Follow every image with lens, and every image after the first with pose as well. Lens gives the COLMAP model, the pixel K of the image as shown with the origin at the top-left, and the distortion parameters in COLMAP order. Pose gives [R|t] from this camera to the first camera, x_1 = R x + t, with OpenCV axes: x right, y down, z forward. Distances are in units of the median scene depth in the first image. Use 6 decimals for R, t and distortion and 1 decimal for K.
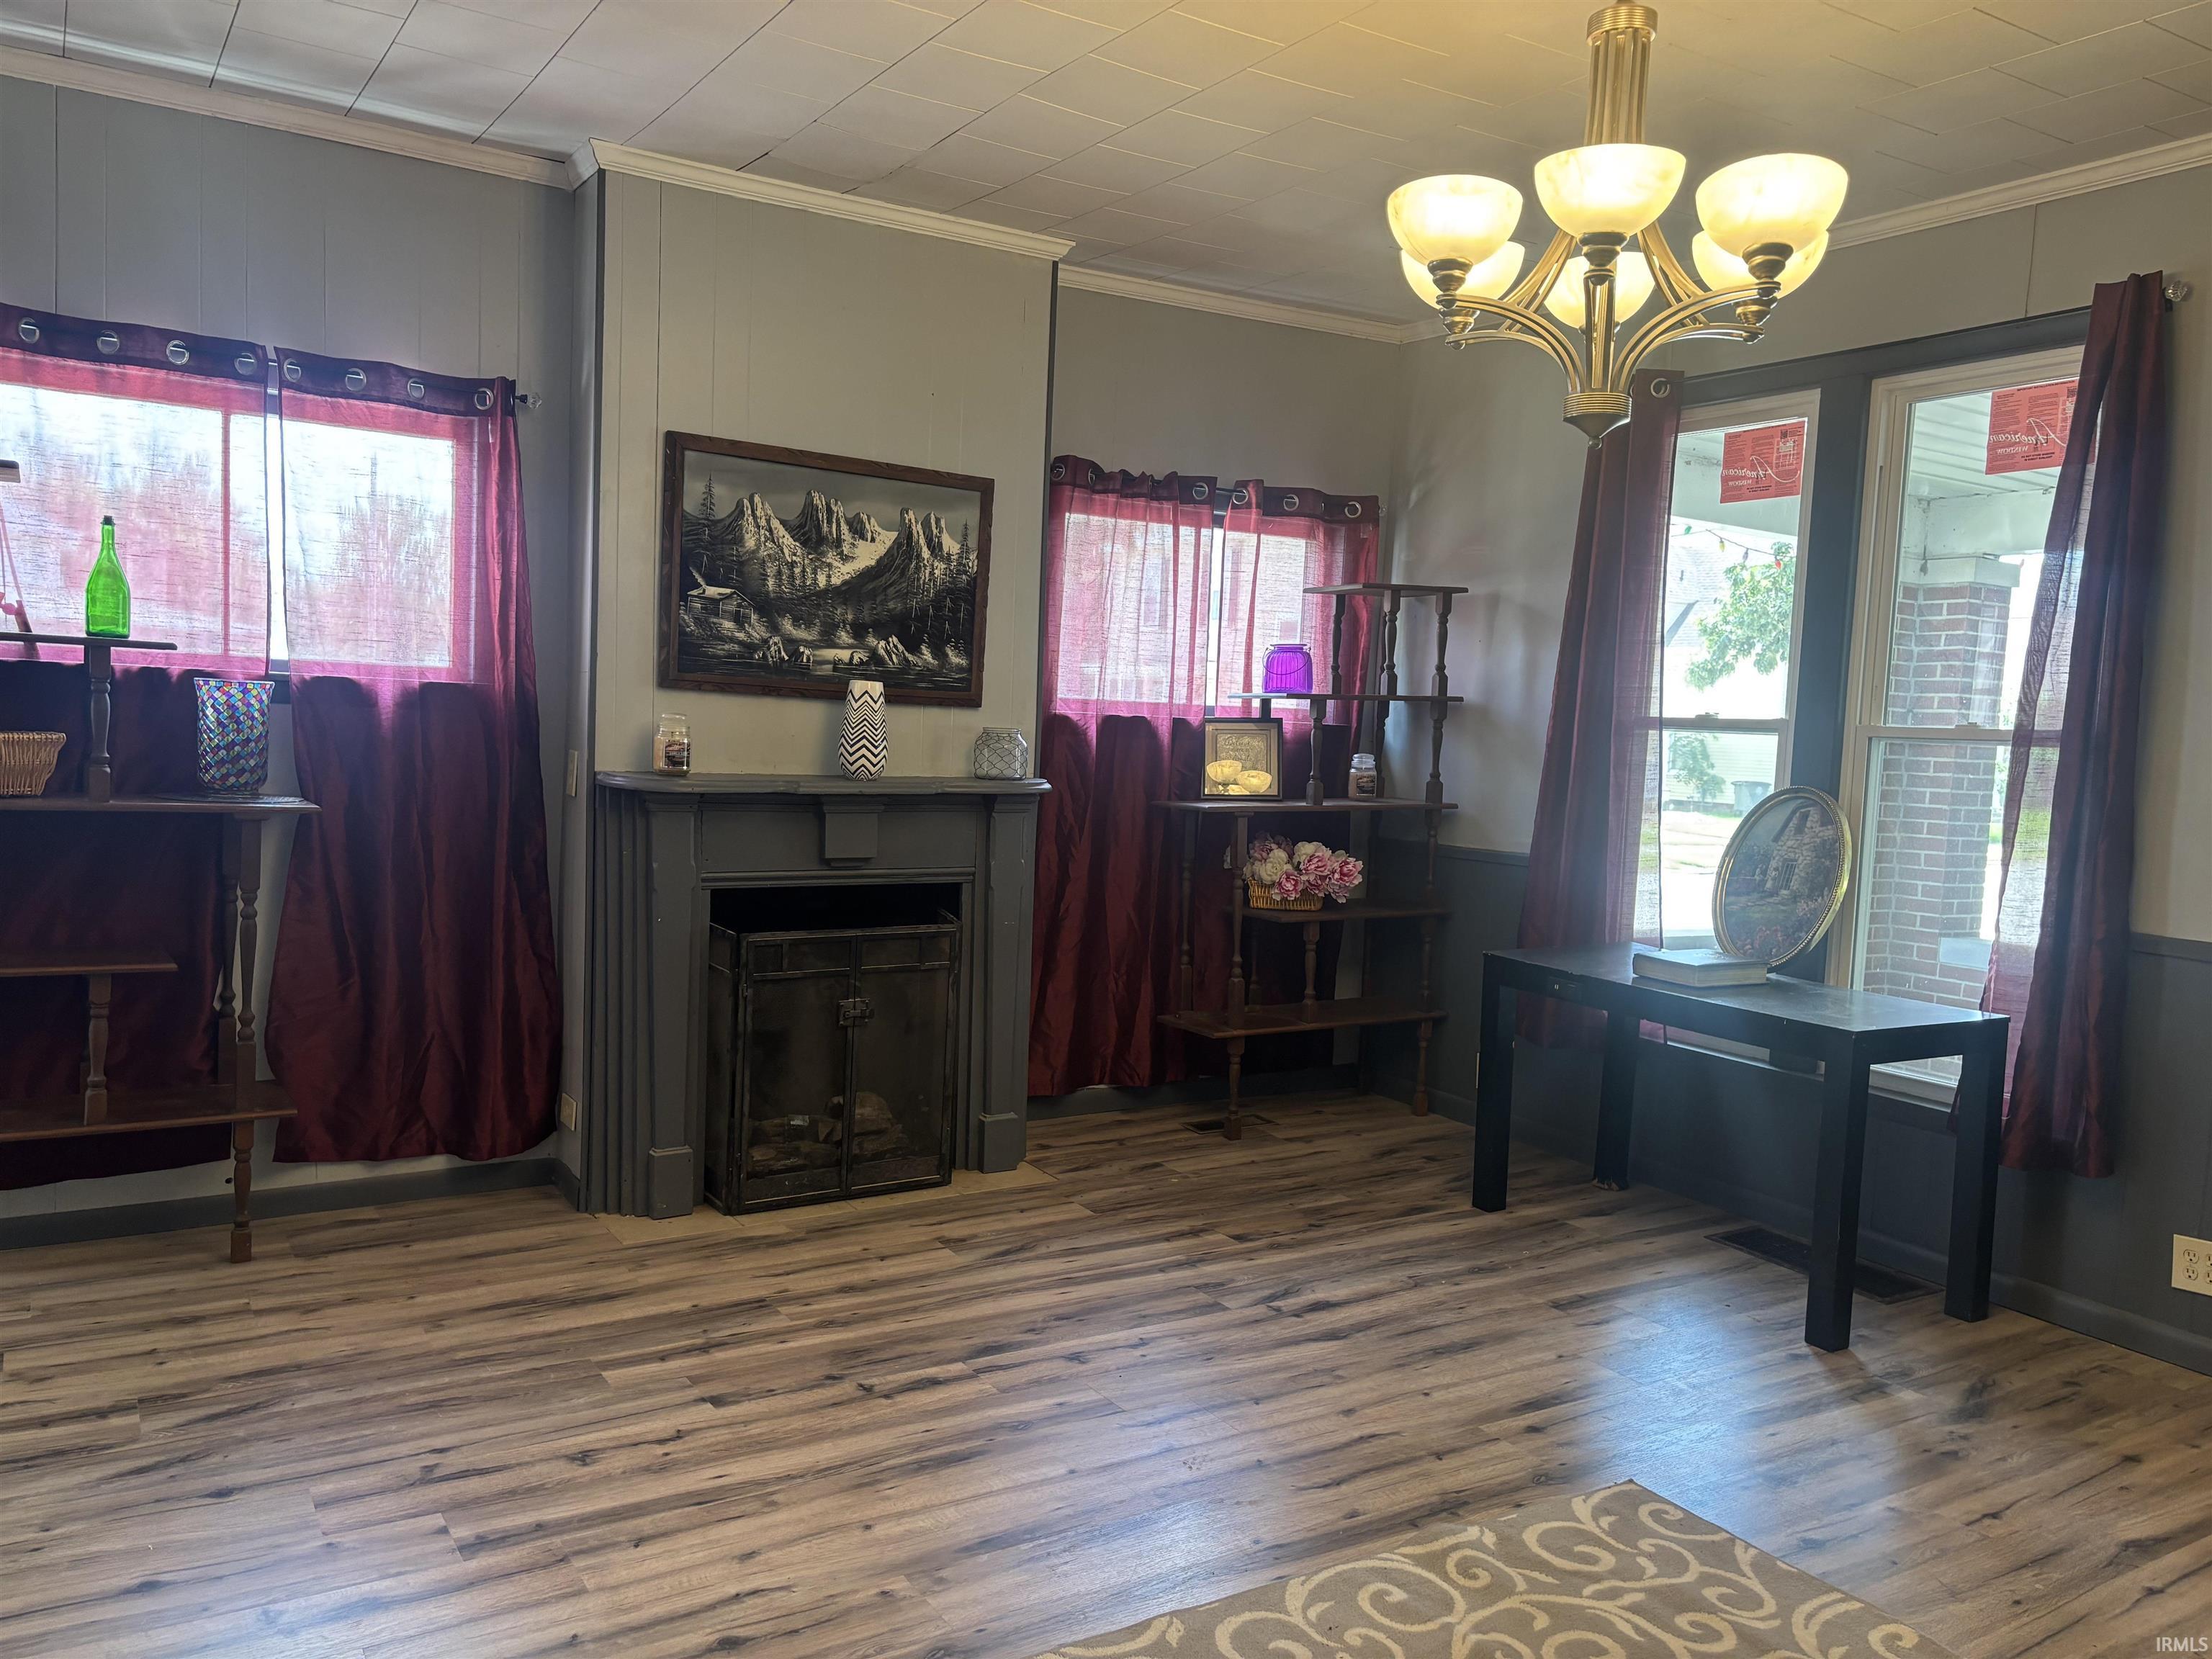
lens RADIAL K [[1681.3, 0, 1098.5], [0, 1681.3, 834.9], [0, 0, 1]] dist [0.009671, 0.003297]
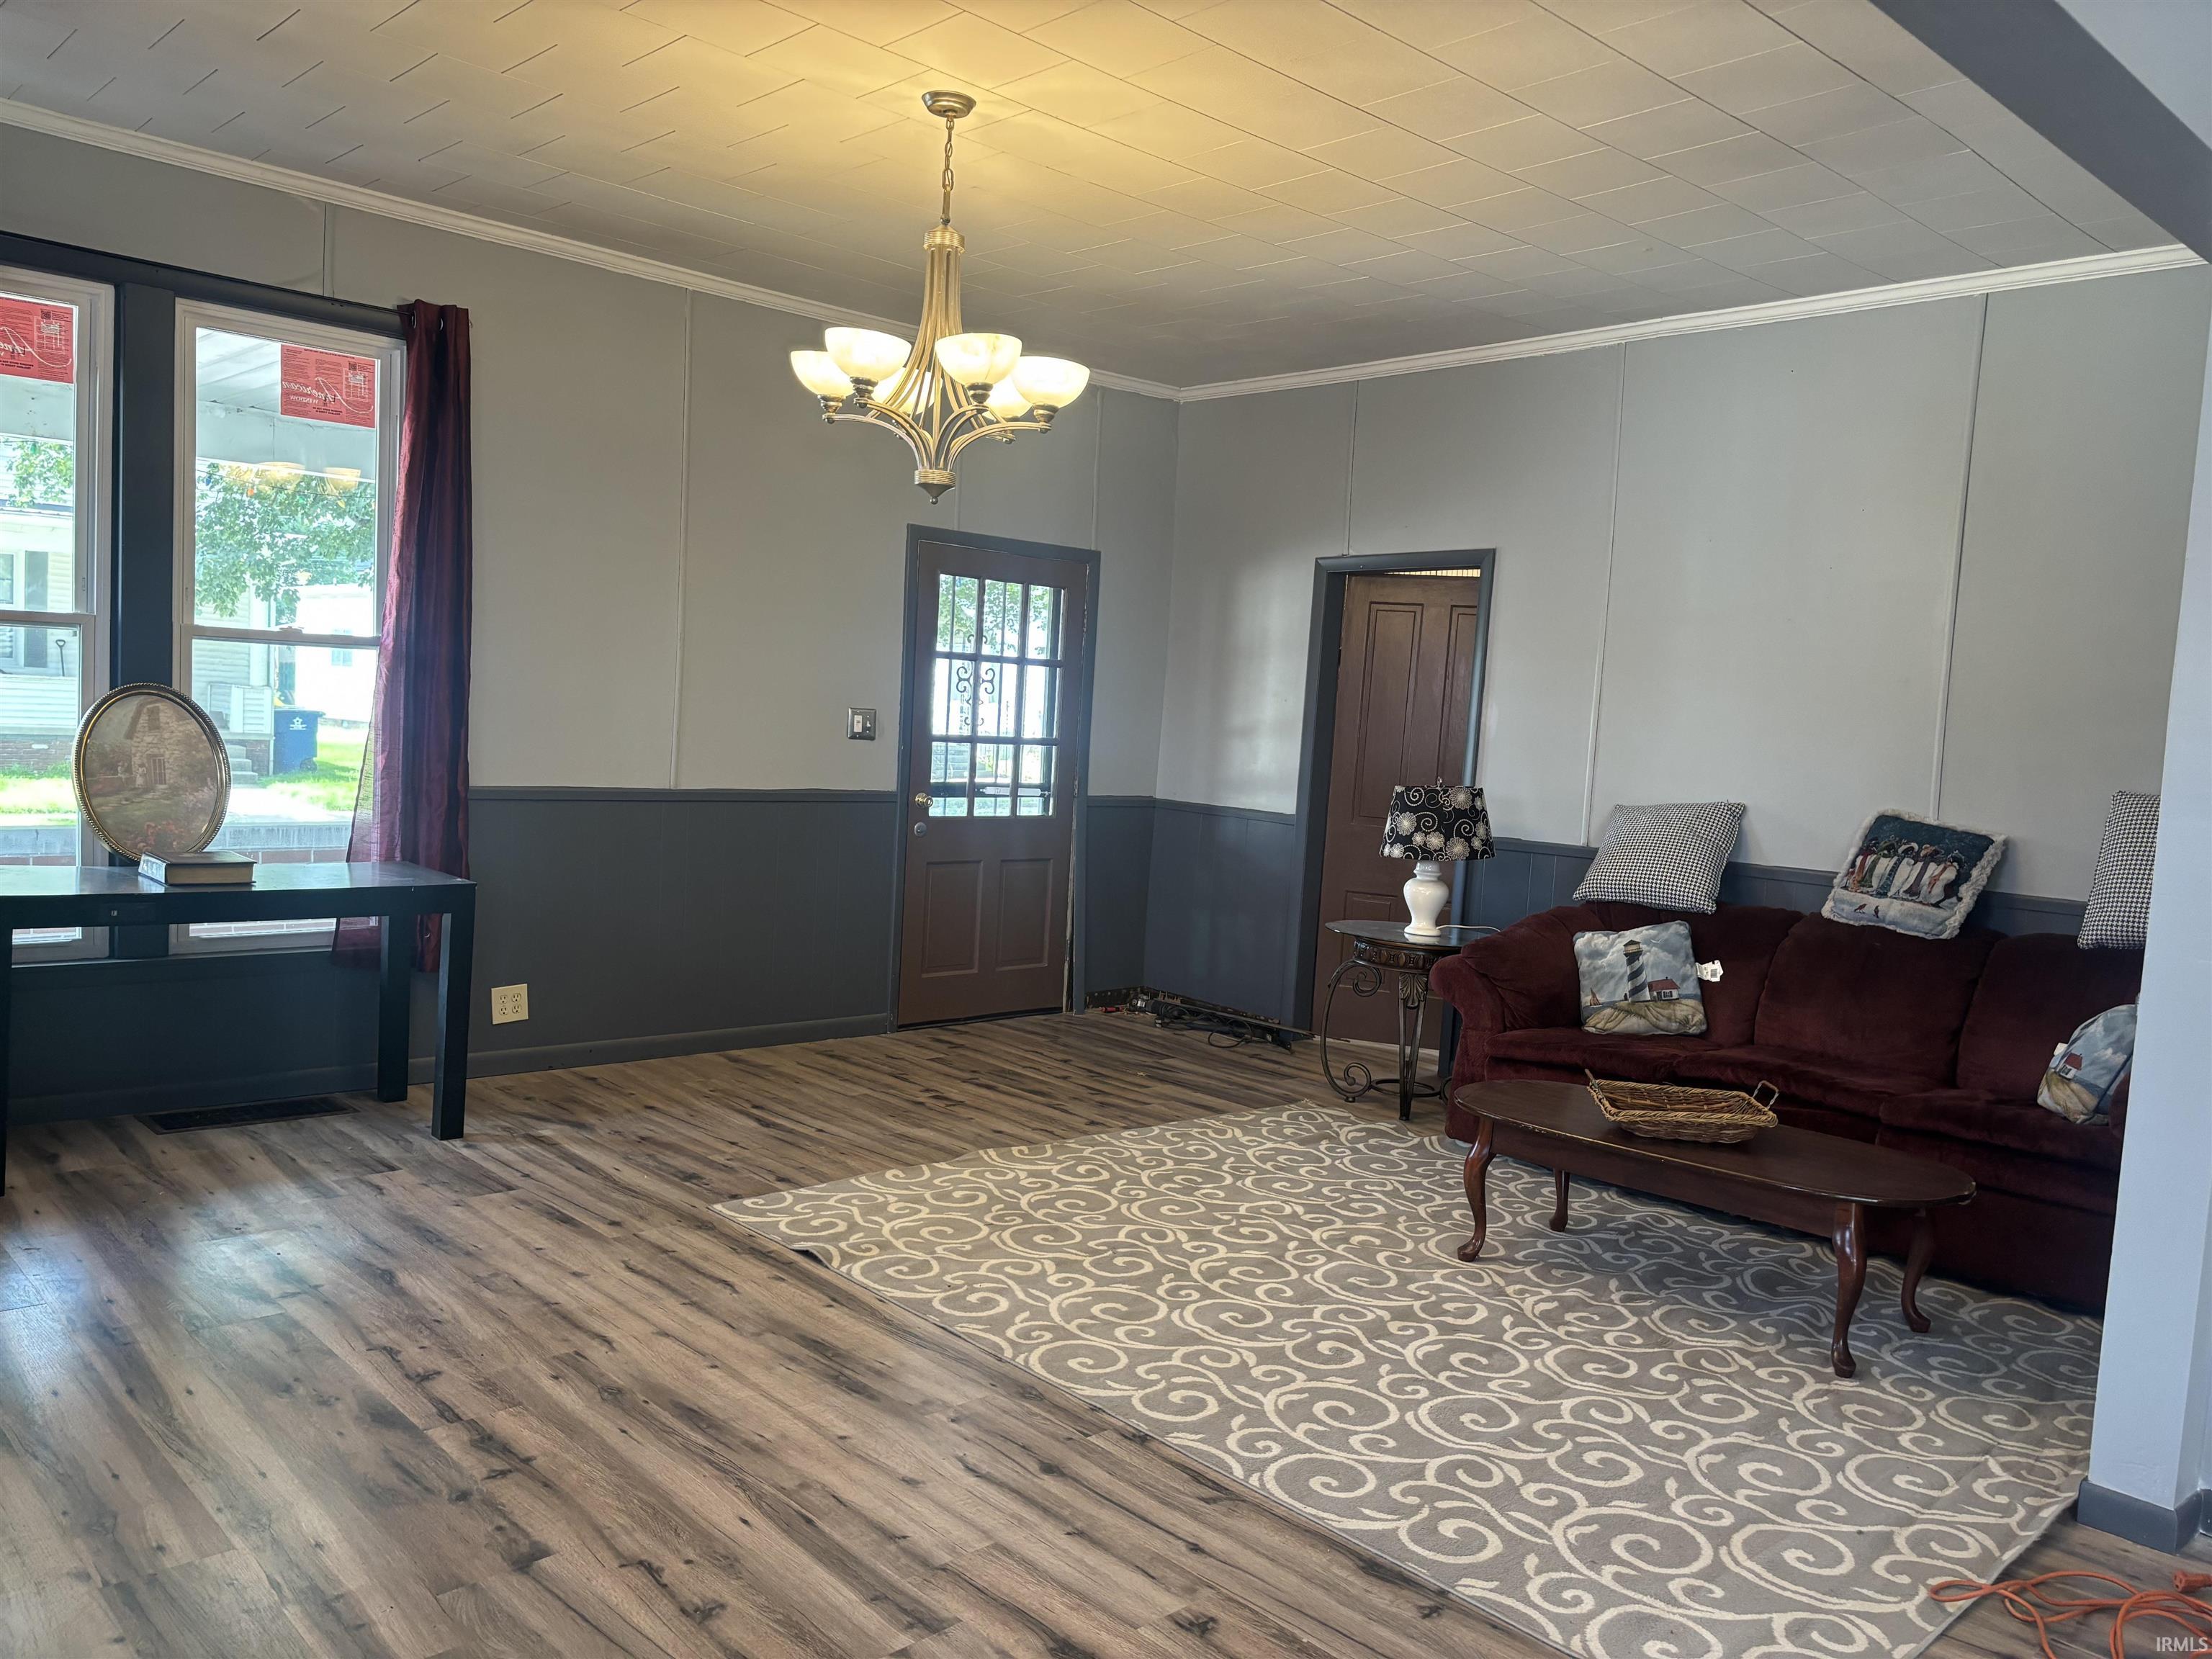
lens RADIAL K [[1681.3, 0, 1098.5], [0, 1681.3, 834.9], [0, 0, 1]] dist [0.009671, 0.003297]
pose [[-0.197276, -0.129155, 0.971803, -0.961638], [0.007693, 0.991049, 0.133274, -0.094695], [-0.980318, 0.033768, -0.194517, 0.852843]]
